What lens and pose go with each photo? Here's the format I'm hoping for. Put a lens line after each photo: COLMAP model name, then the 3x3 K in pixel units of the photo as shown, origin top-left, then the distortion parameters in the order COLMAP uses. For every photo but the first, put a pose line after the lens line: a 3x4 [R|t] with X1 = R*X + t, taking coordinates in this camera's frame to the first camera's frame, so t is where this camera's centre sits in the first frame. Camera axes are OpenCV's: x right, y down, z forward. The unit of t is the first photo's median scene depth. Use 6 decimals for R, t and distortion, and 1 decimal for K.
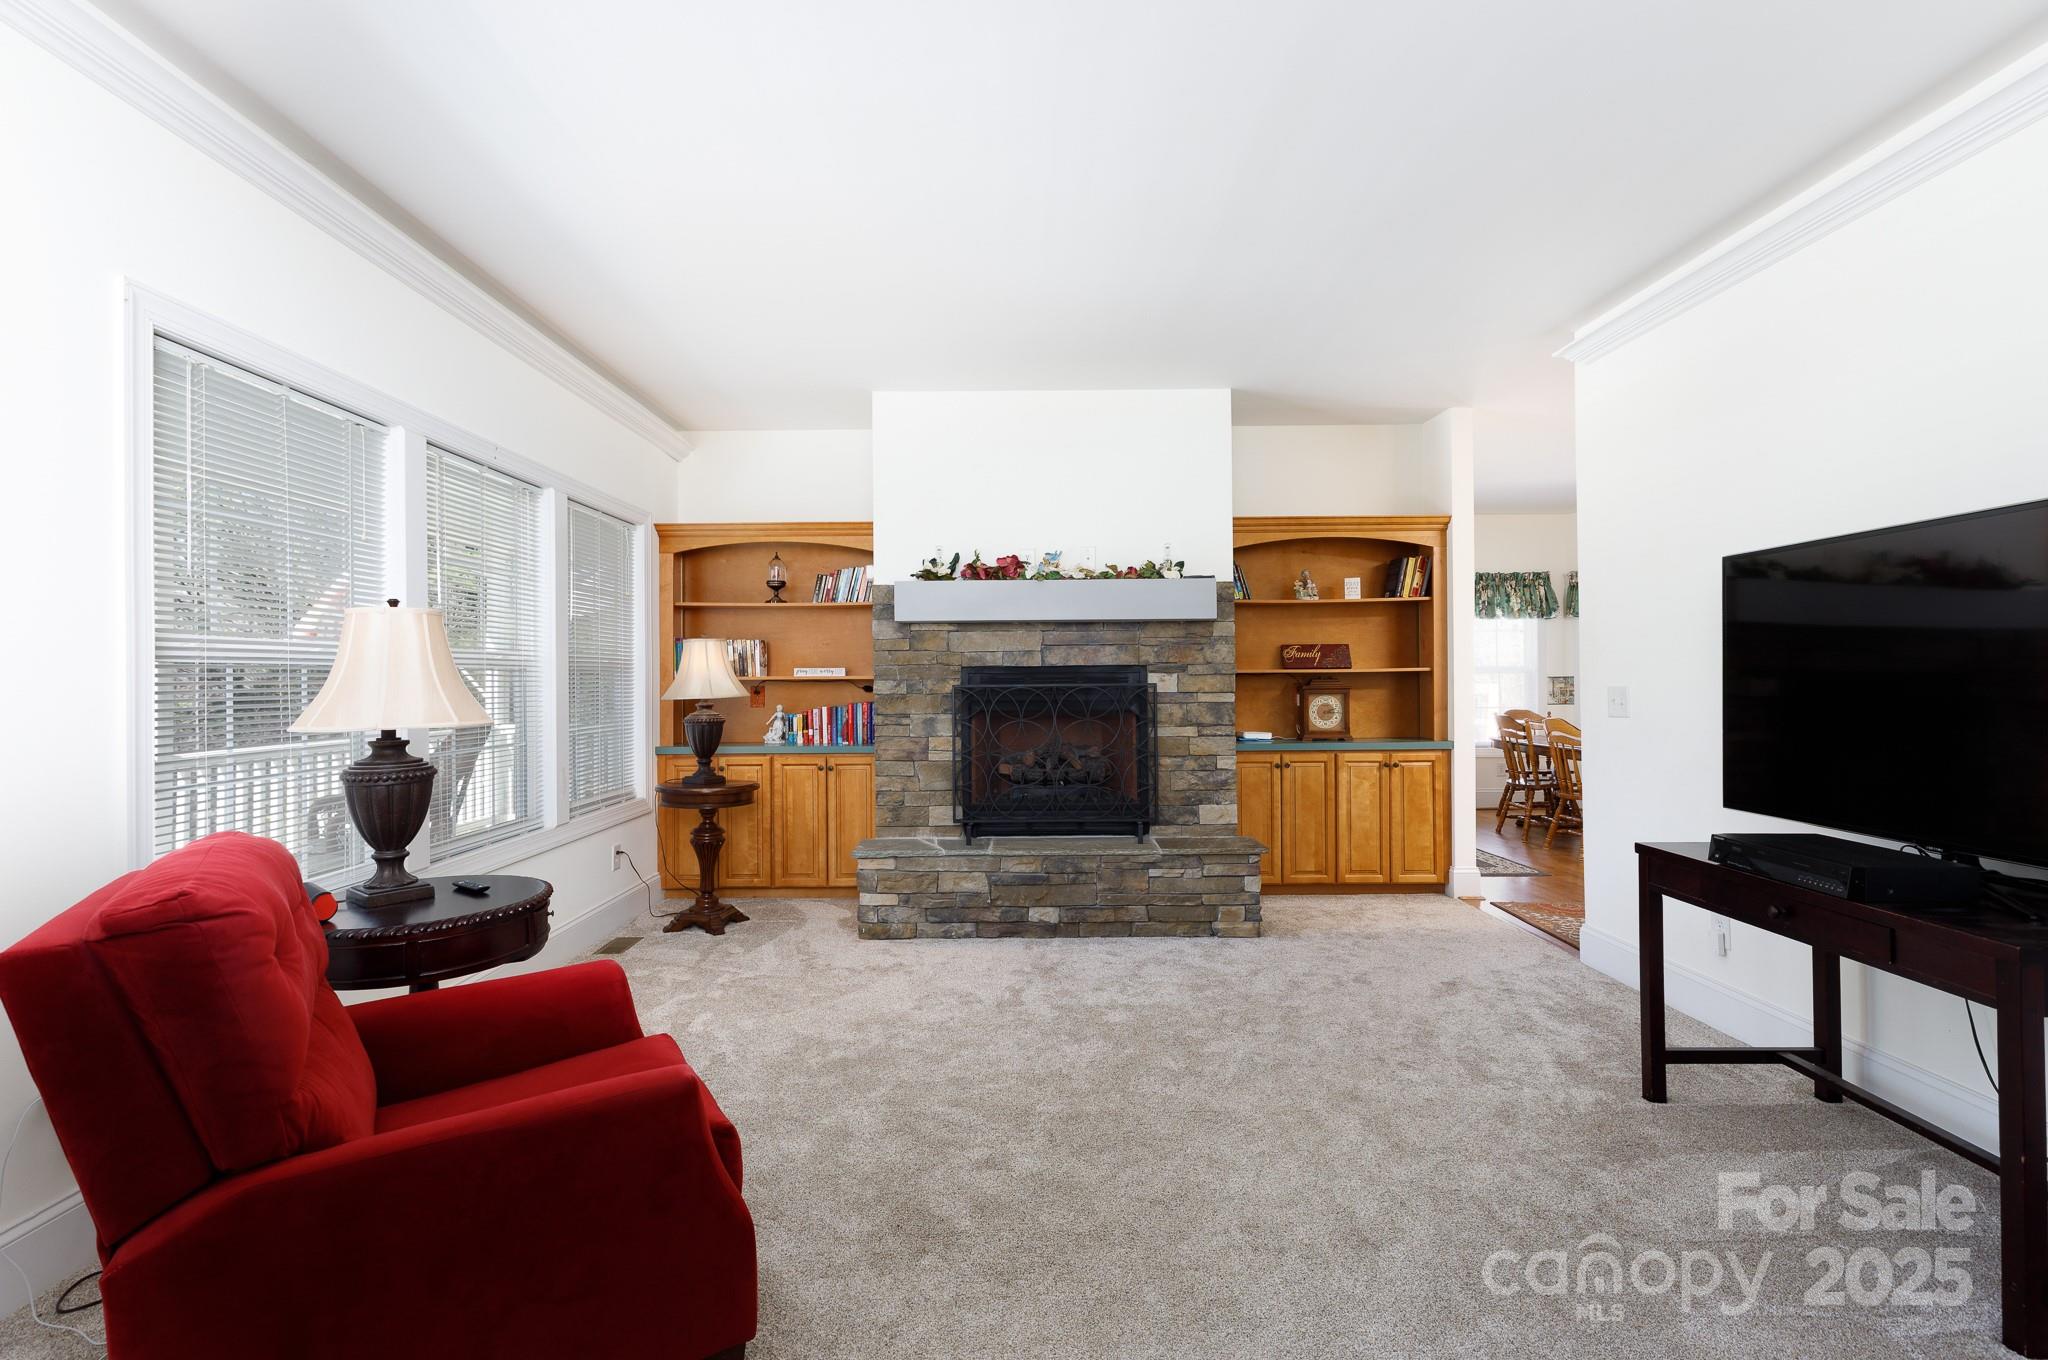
lens RADIAL K [[905.6, 0, 1029.0], [0, 905.6, 673.3], [0, 0, 1]] dist [-0.001838, -0.000065]
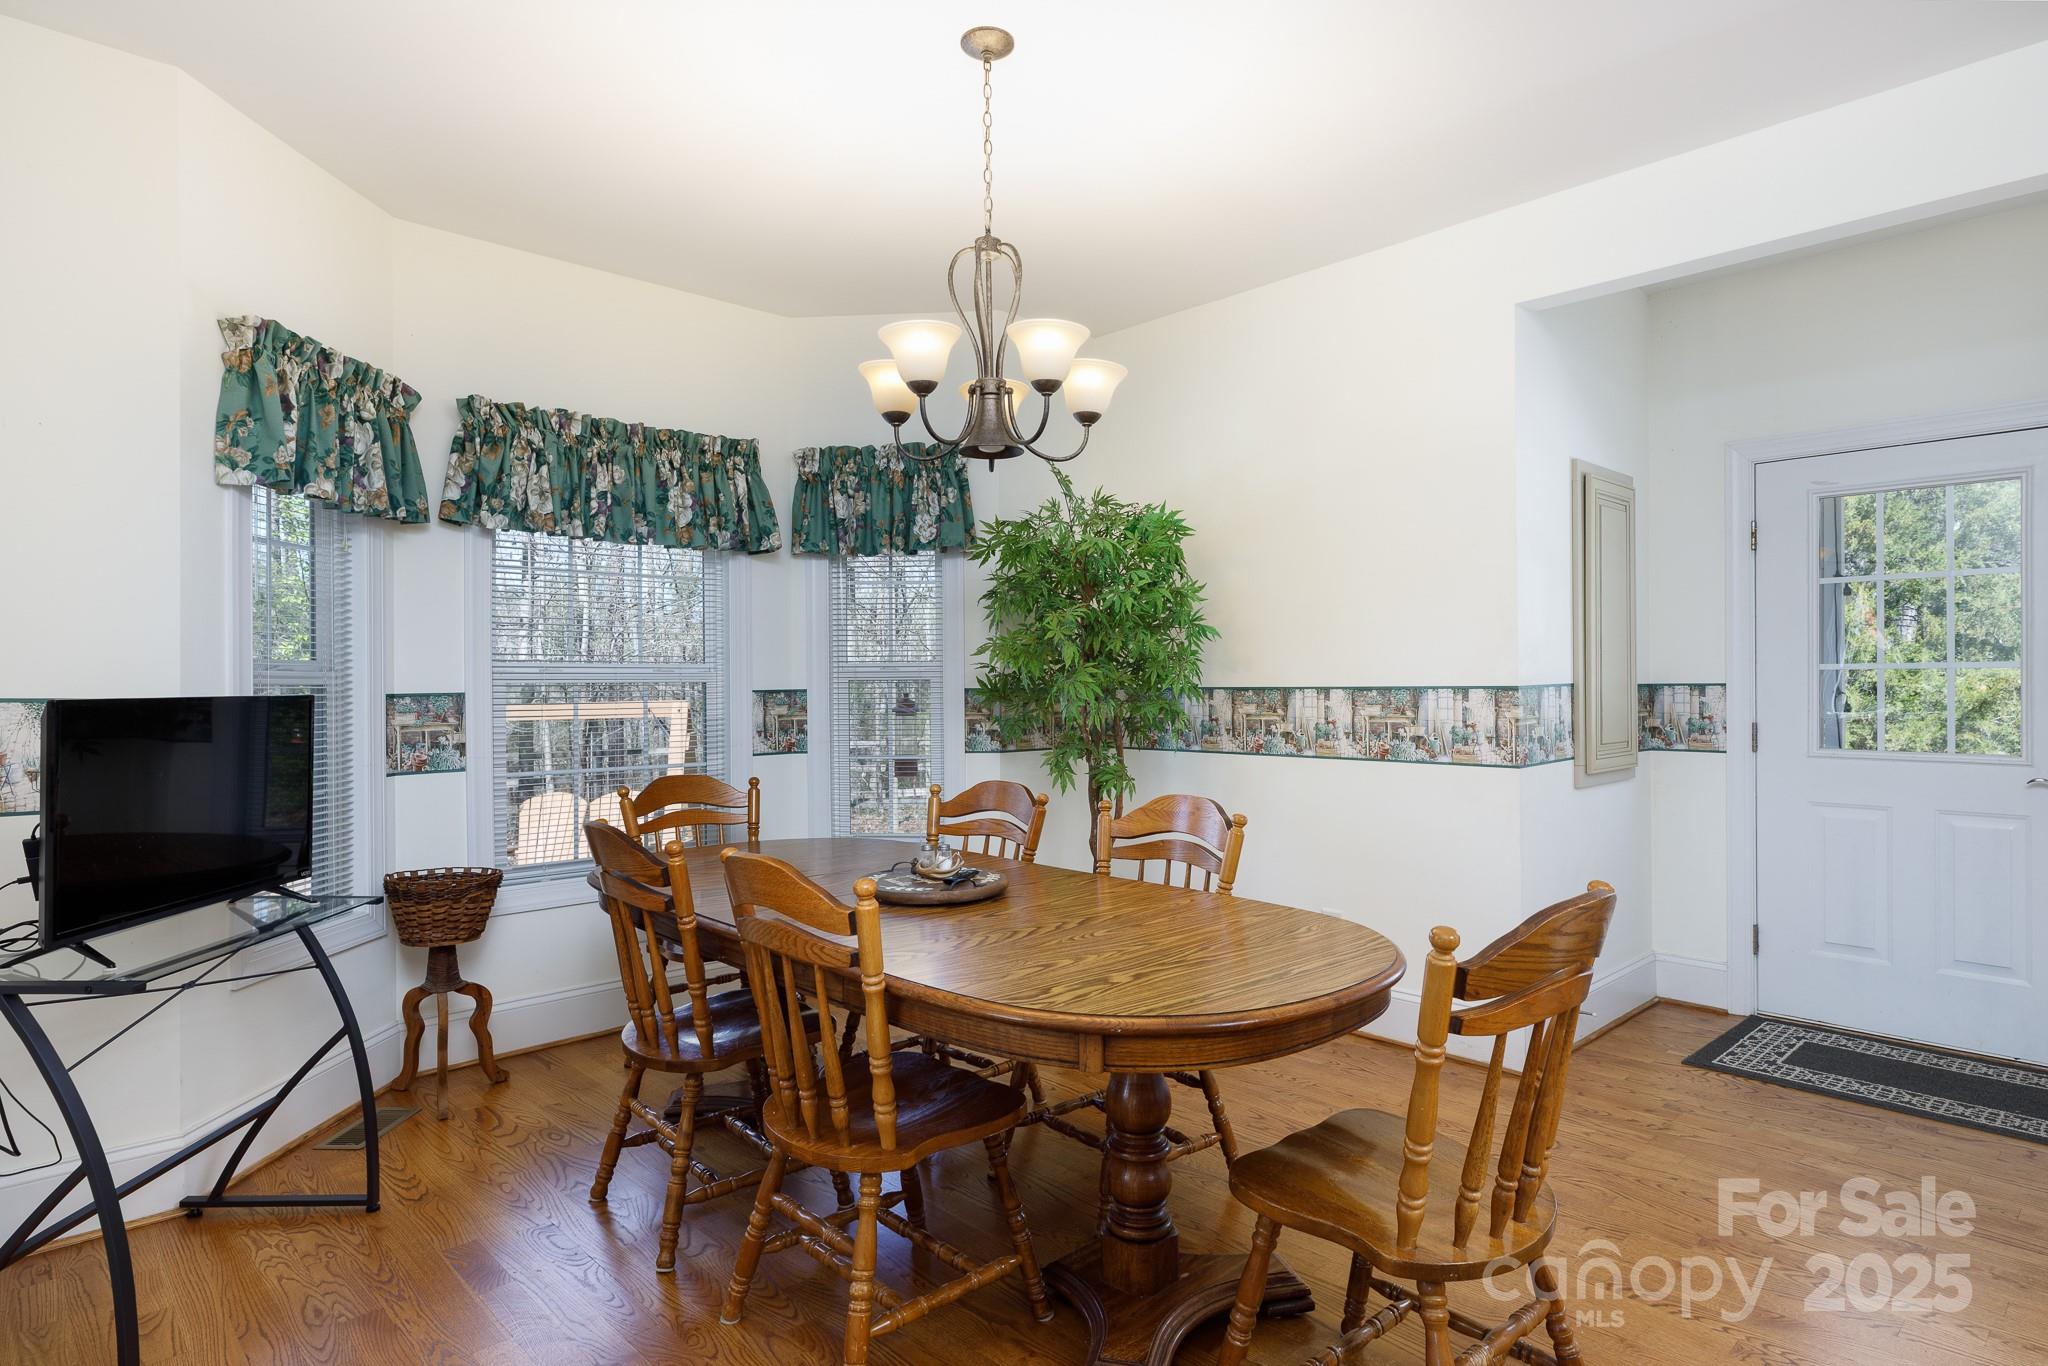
lens RADIAL K [[1177.1, 0, 1029.5], [0, 1177.1, 682.8], [0, 0, 1]] dist [0.001386, 0.000070]
pose [[0.739072, 0.005486, 0.673604, 0.300394], [-0.003887, 0.999985, -0.003879, 0.001781], [-0.673615, 0.000248, 0.739083, 0.510222]]
